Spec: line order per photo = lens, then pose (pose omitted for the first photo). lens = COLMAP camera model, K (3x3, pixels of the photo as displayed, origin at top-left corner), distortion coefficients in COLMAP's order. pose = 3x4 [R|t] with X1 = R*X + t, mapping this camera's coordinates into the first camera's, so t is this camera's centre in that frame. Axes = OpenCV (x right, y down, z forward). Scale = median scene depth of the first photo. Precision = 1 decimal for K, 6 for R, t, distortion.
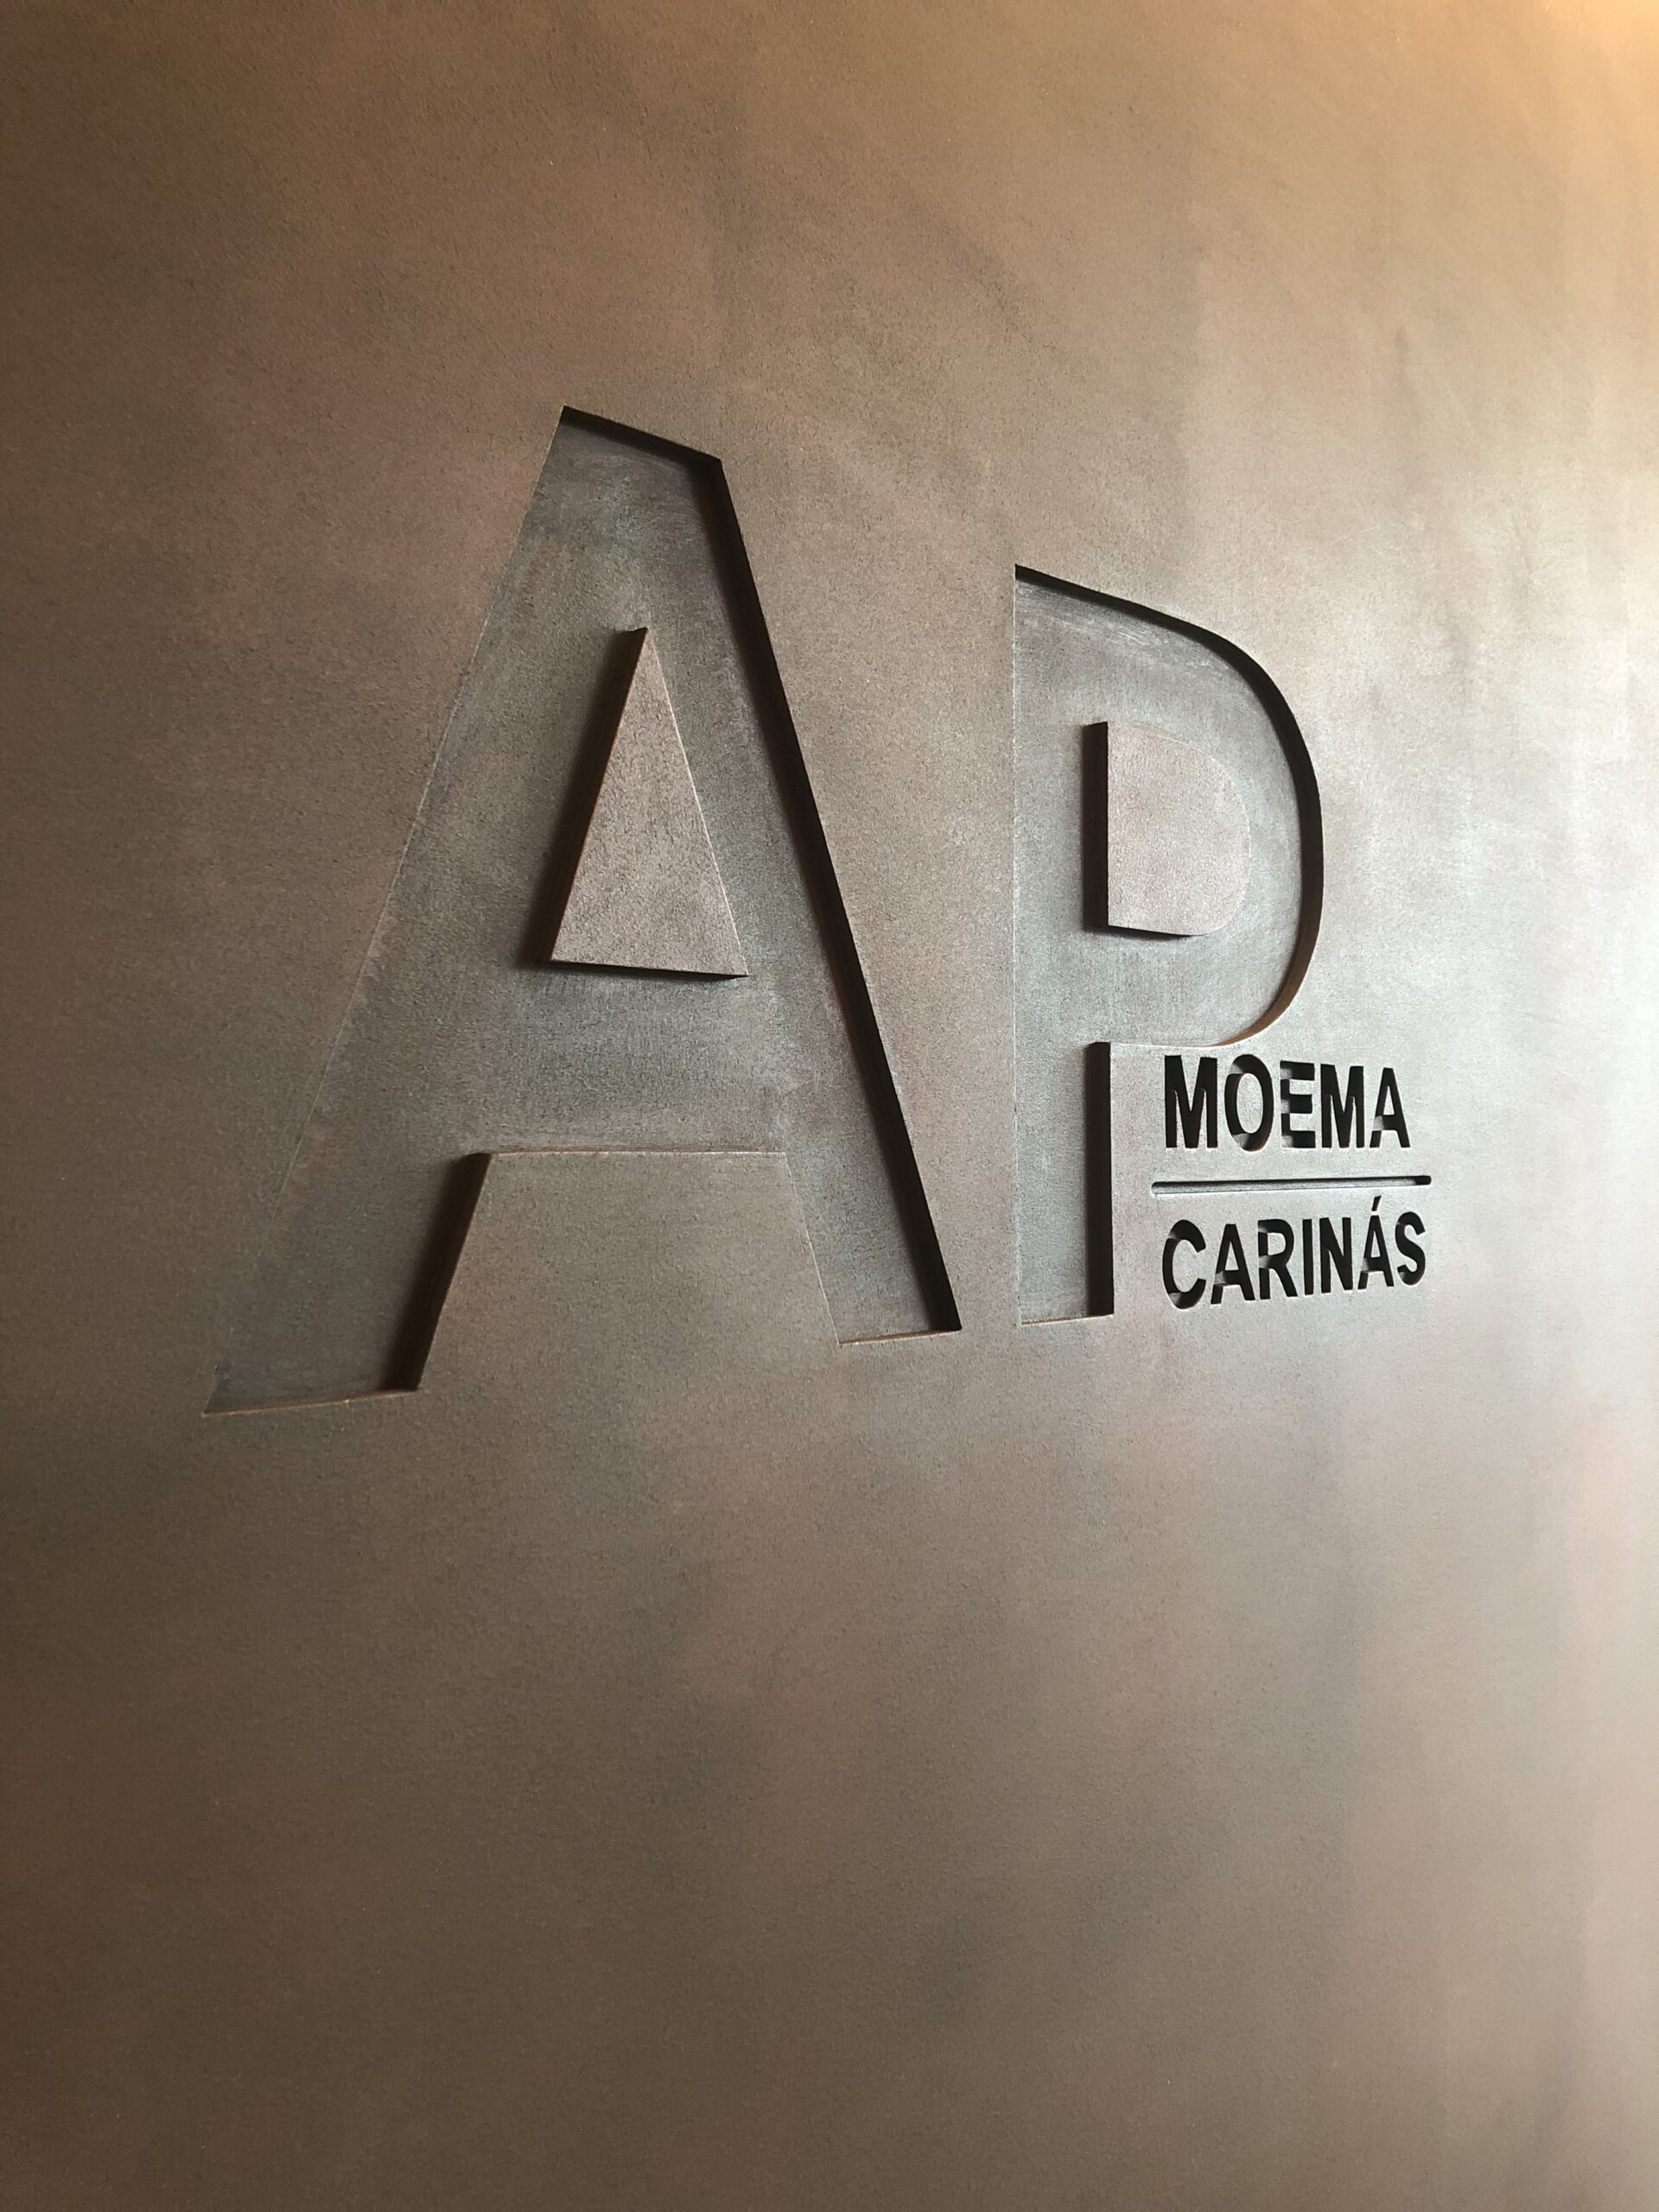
lens RADIAL K [[1841.3, 0, 841.6], [0, 1841.3, 1105.0], [0, 0, 1]] dist [0.025023, -0.031423]
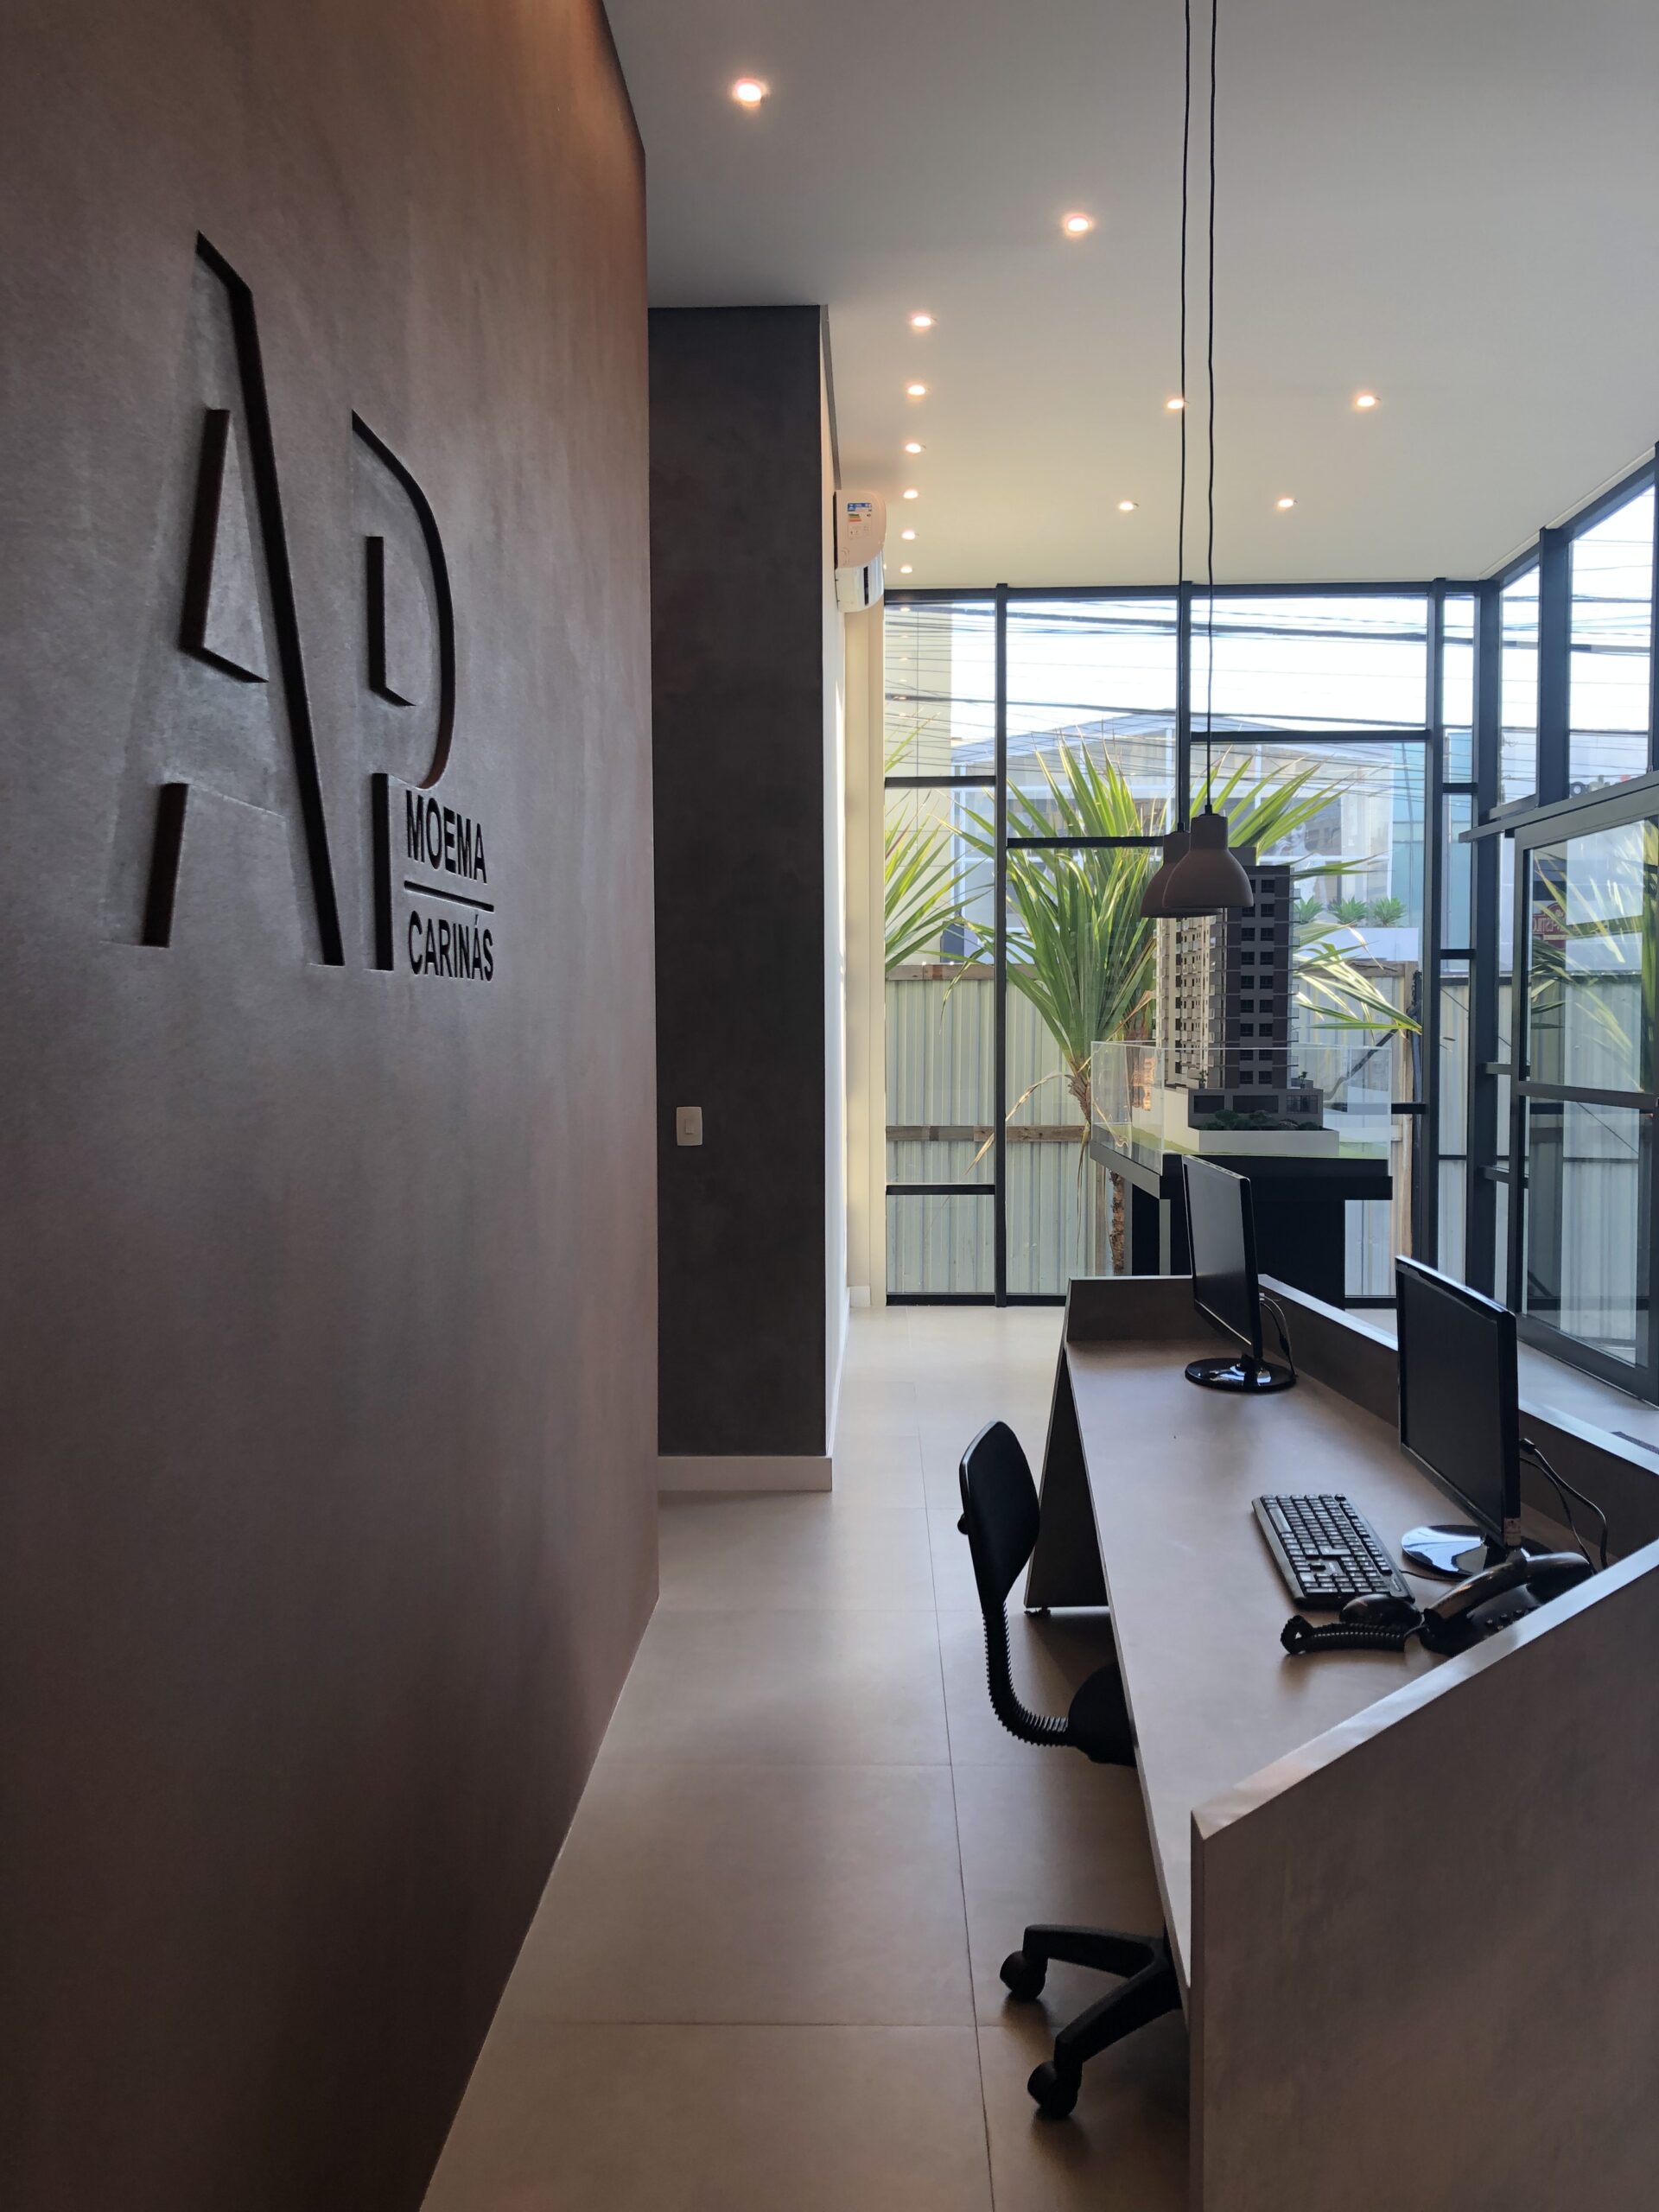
lens RADIAL K [[1841.3, 0, 831.3], [0, 1841.3, 1109.7], [0, 0, 1]] dist [0.025023, -0.031423]
pose [[0.725854, -0.030010, 0.687194, -0.540381], [-0.016901, 0.997968, 0.061433, 0.120184], [-0.687642, -0.056205, 0.723872, -0.232874]]
